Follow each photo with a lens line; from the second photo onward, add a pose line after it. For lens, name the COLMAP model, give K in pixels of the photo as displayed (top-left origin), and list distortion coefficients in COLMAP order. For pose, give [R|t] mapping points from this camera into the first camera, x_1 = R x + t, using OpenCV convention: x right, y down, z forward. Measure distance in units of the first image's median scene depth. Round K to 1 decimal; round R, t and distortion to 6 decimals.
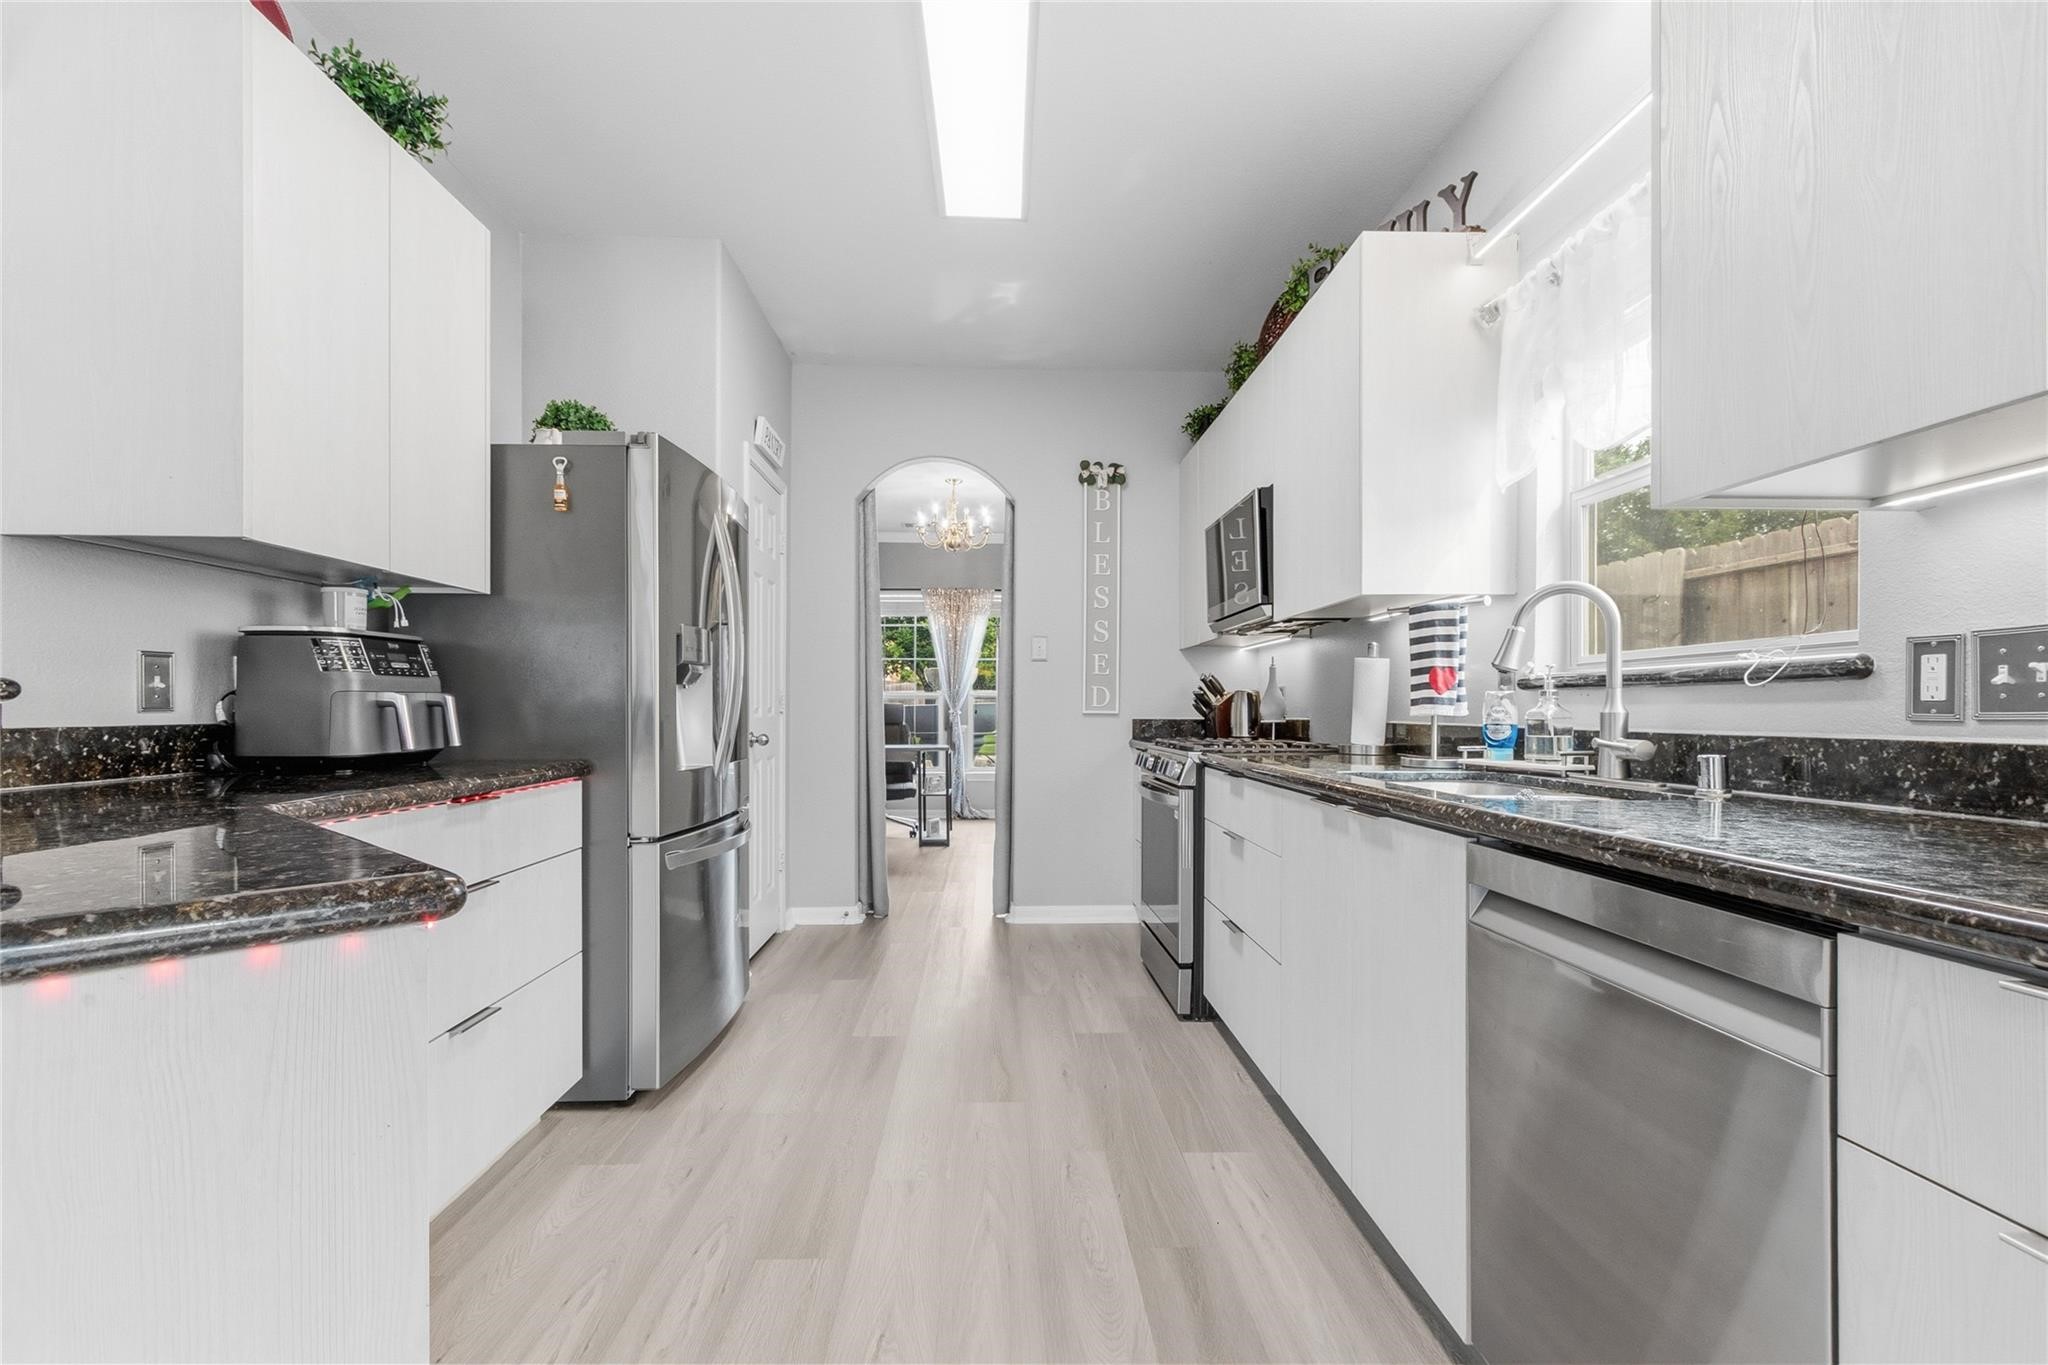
lens RADIAL K [[938.0, 0, 1022.8], [0, 938.0, 706.4], [0, 0, 1]] dist [-0.001477, -0.000375]
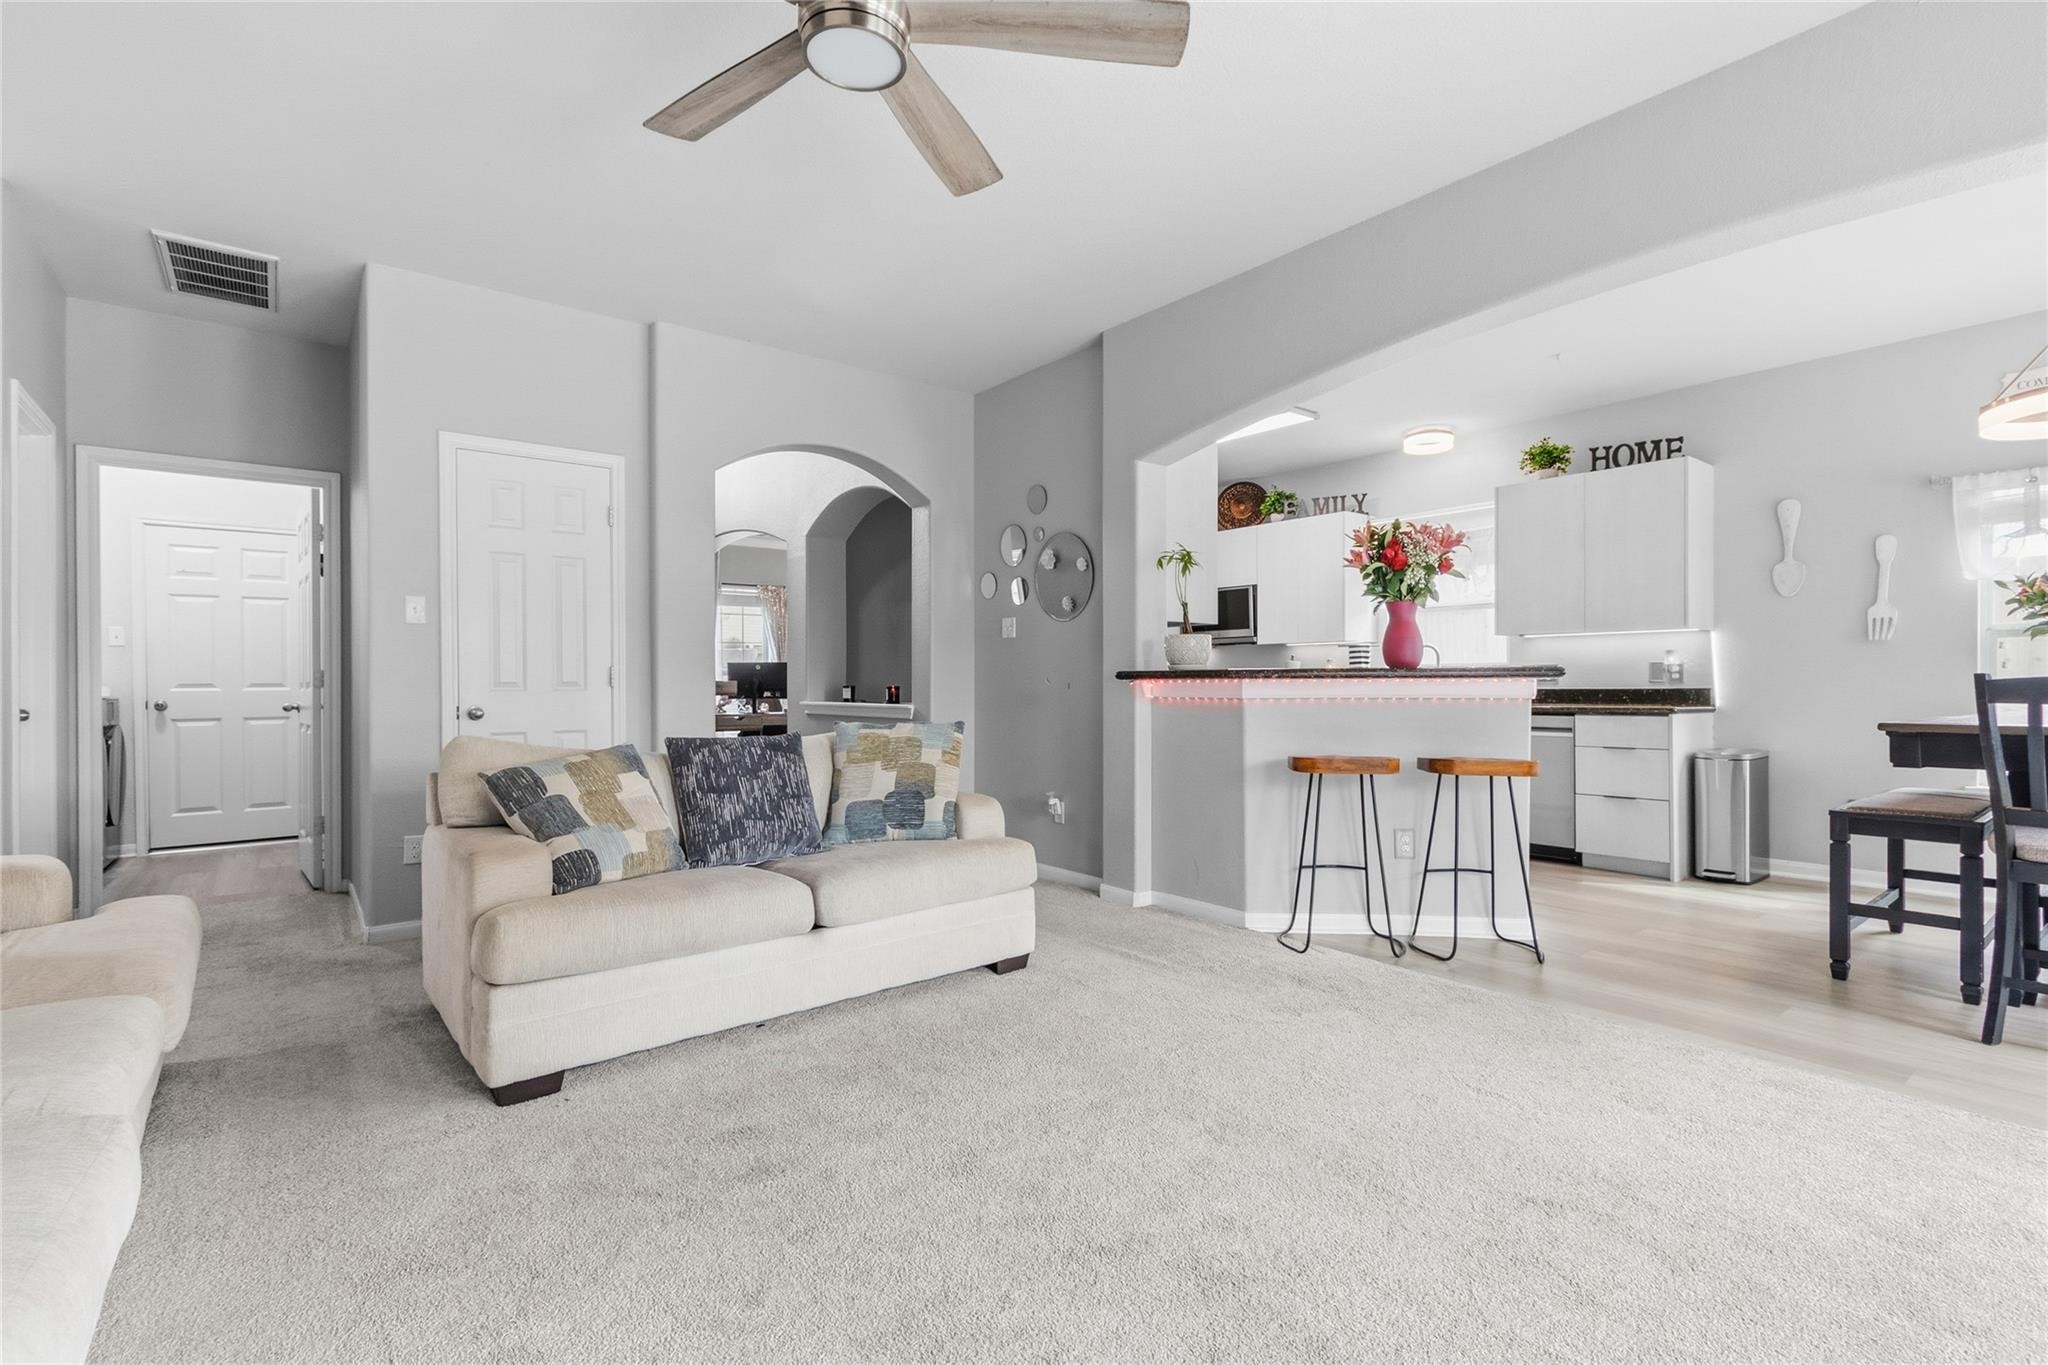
lens RADIAL K [[920.2, 0, 1024.0], [0, 920.2, 689.0], [0, 0, 1]] dist [0.000701, 0.000013]
pose [[0.800541, -0.004895, 0.599258, -1.254069], [-0.001551, 0.999946, 0.010240, -0.003047], [-0.599276, -0.009127, 0.800490, -0.380942]]
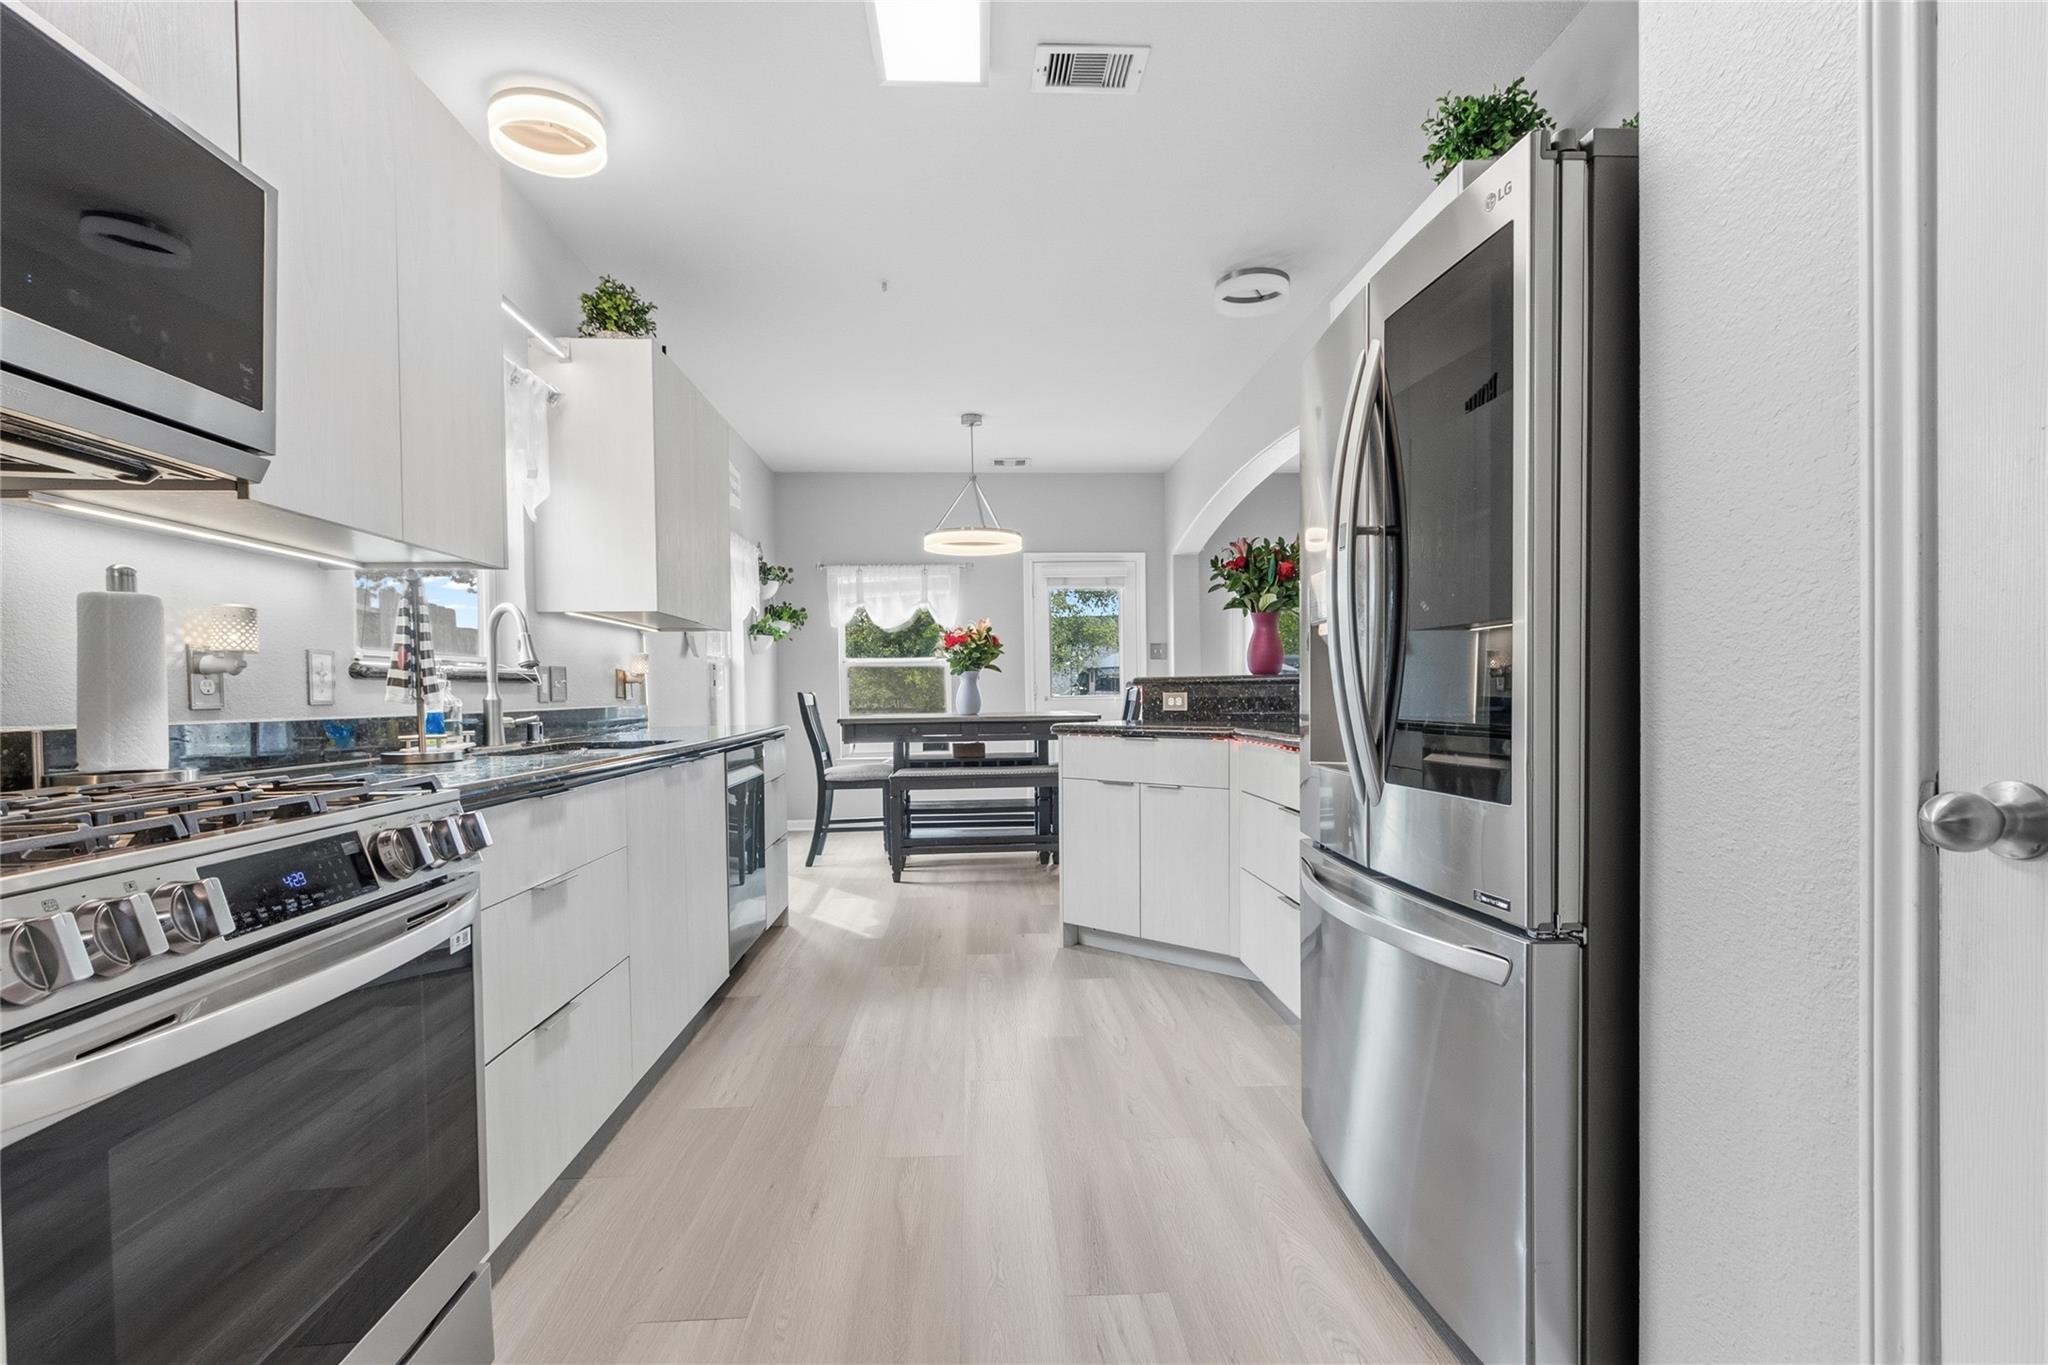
lens RADIAL K [[938.0, 0, 1022.8], [0, 938.0, 706.4], [0, 0, 1]] dist [-0.001477, -0.000375]
pose [[-0.999814, 0.010894, -0.015930, -0.090670], [0.010882, 0.999940, 0.000787, 0.014928], [0.015938, 0.000614, -0.999873, 1.467569]]
